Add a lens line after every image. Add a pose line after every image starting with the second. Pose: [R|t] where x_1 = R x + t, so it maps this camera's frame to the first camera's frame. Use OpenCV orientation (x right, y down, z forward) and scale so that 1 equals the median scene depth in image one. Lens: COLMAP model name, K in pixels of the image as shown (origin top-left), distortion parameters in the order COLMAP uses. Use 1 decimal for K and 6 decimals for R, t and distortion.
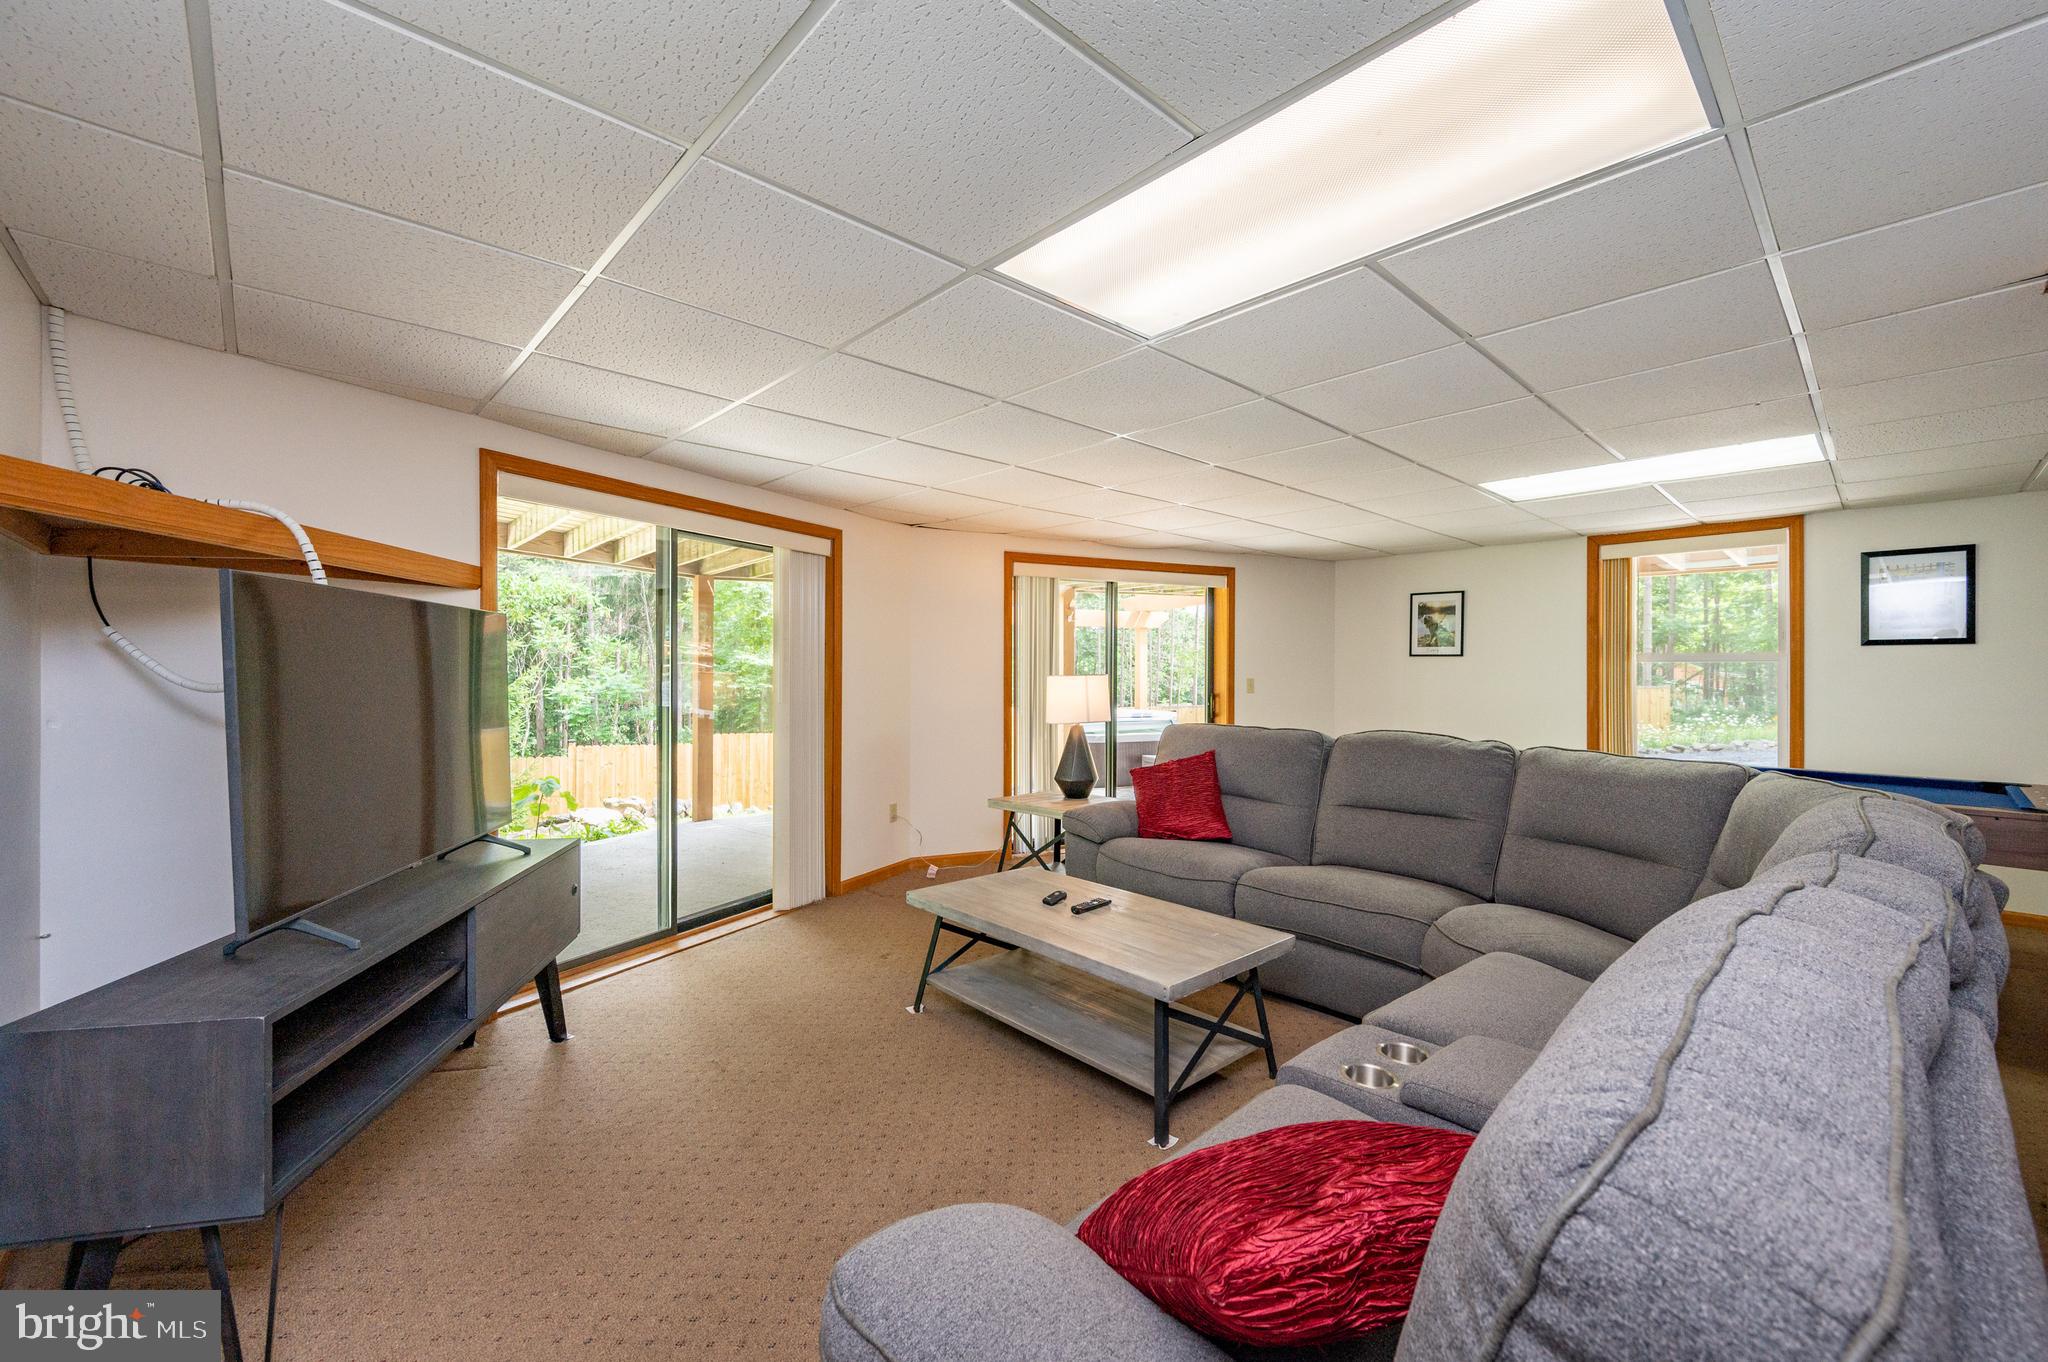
lens RADIAL K [[821.7, 0, 1025.8], [0, 821.7, 669.3], [0, 0, 1]] dist [-0.000367, -0.000088]
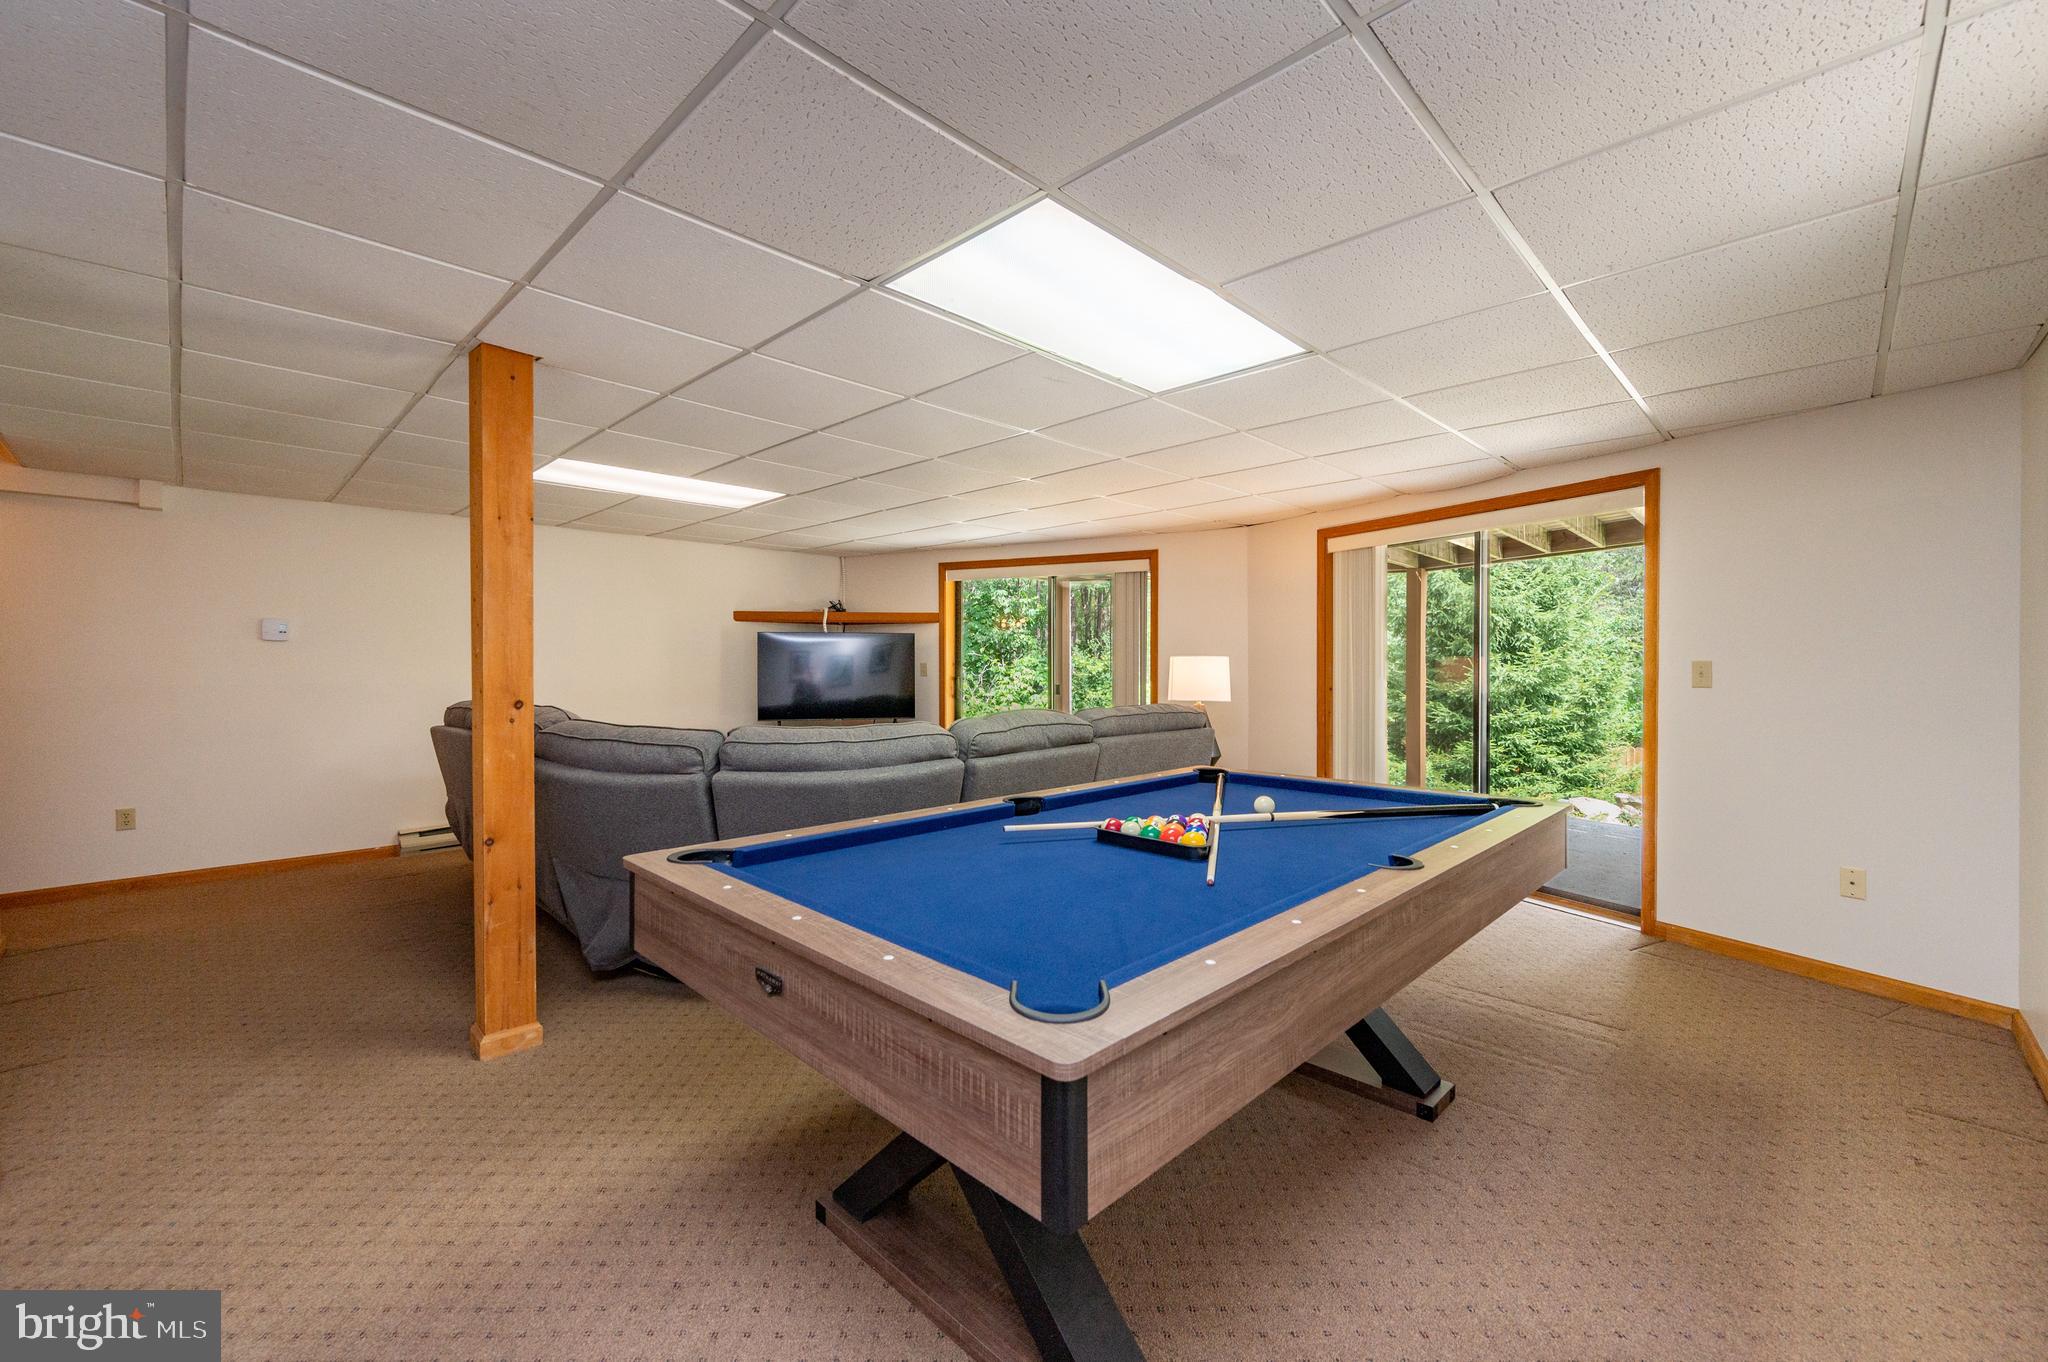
lens RADIAL K [[821.7, 0, 1025.8], [0, 821.7, 669.3], [0, 0, 1]] dist [-0.000367, -0.000088]
pose [[0.045081, 0.004504, -0.998973, 0.920592], [0.001881, 0.999988, 0.004594, 0.015032], [0.998982, -0.002086, 0.045071, 0.611410]]
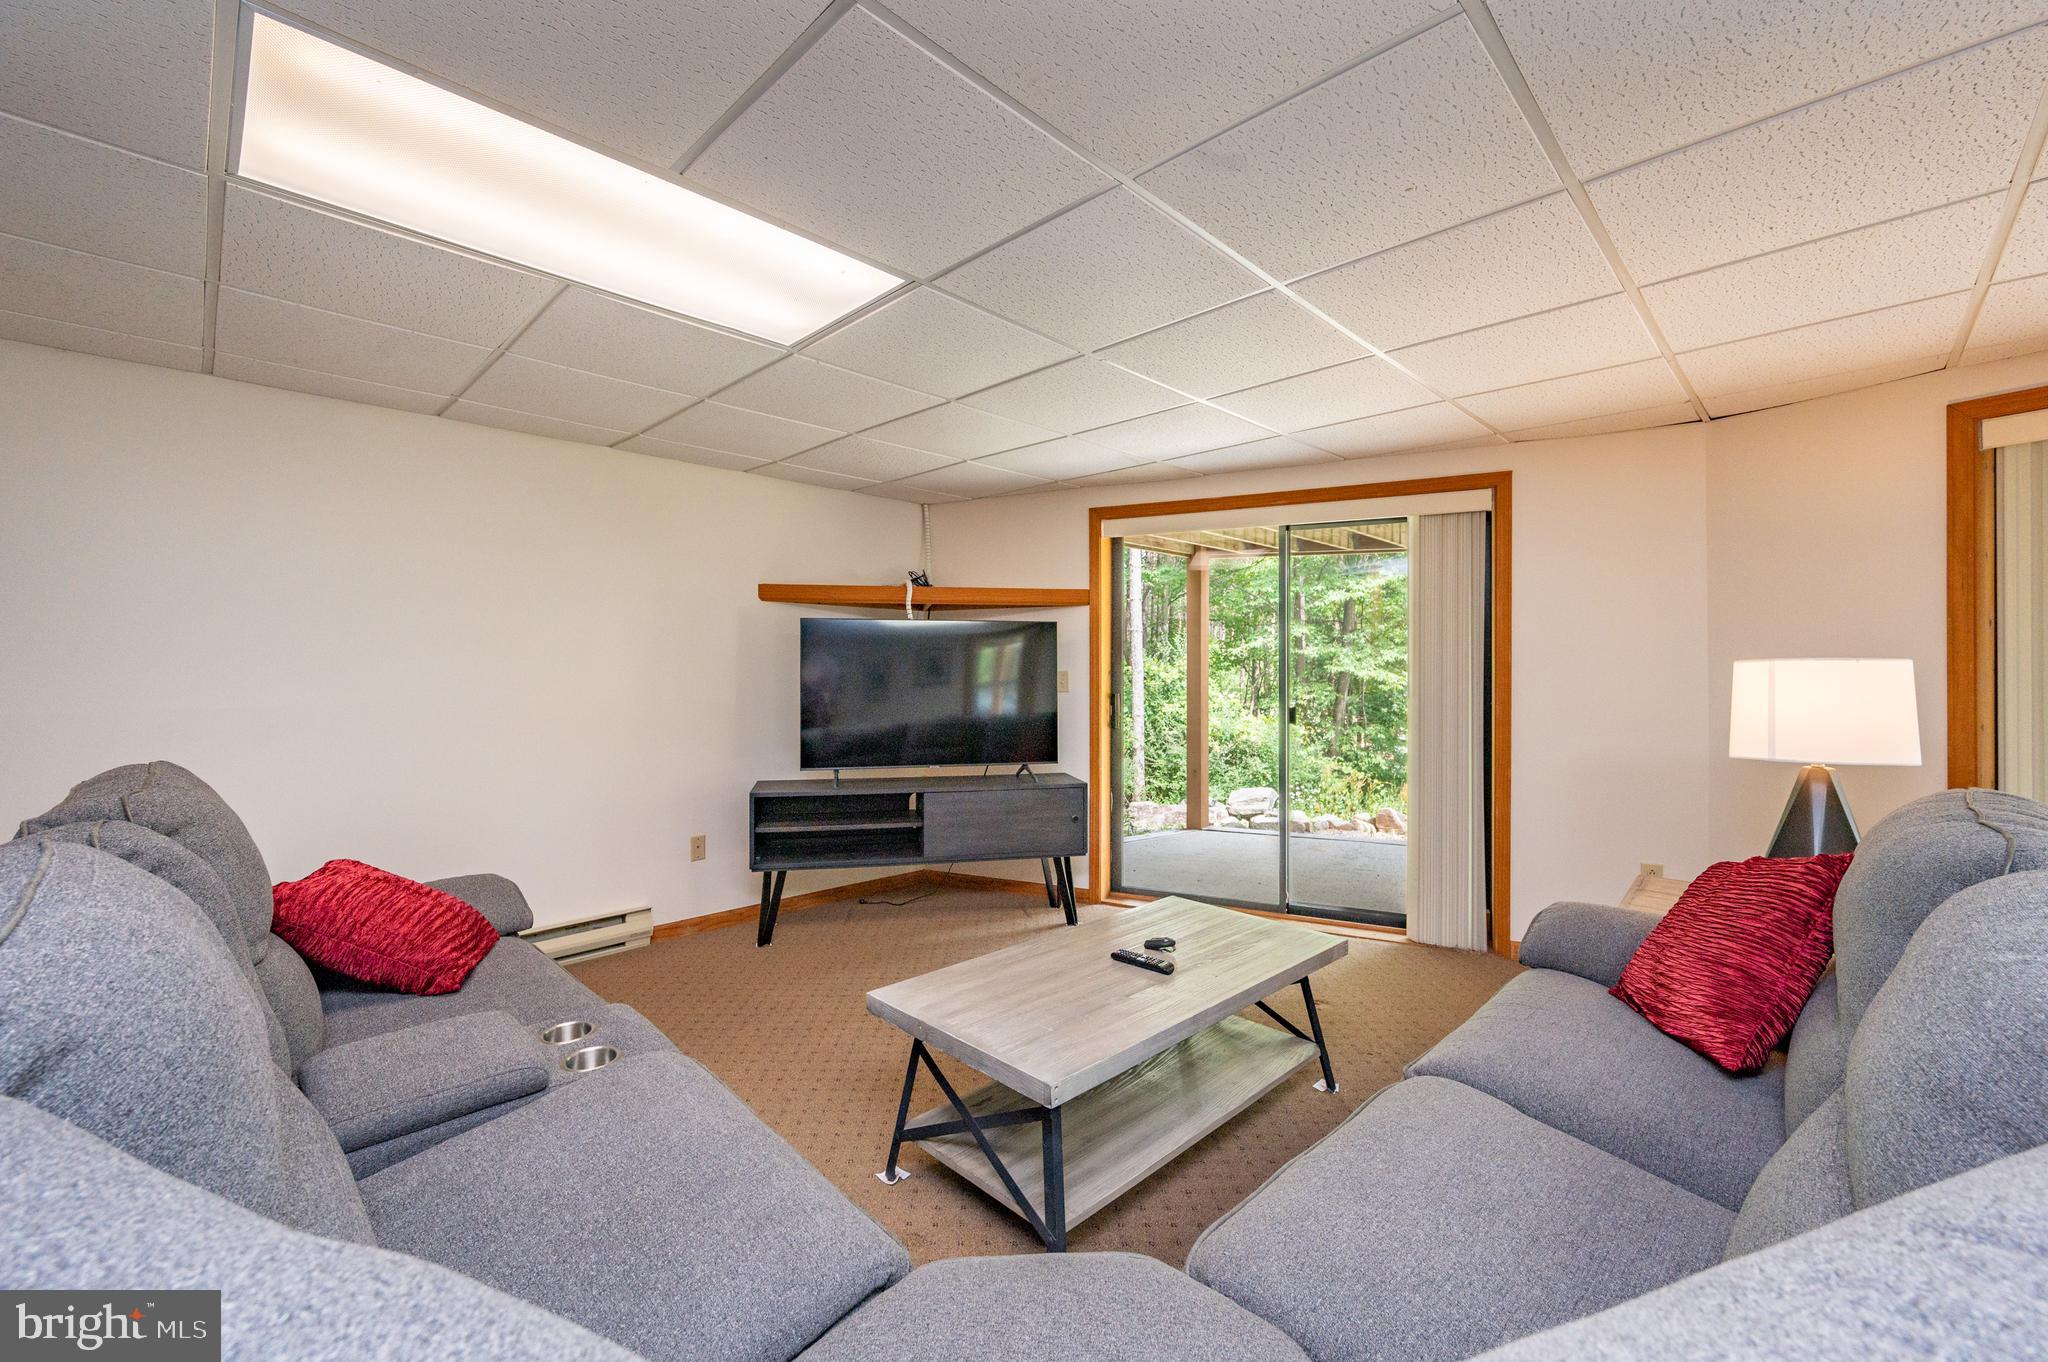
lens RADIAL K [[832.9, 0, 1026.7], [0, 832.9, 658.3], [0, 0, 1]] dist [-0.001391, -0.000125]
pose [[0.038909, -0.015615, -0.999121, 0.433422], [-0.000418, 0.999878, -0.015643, 0.011334], [0.999243, 0.001027, 0.038897, 0.444745]]
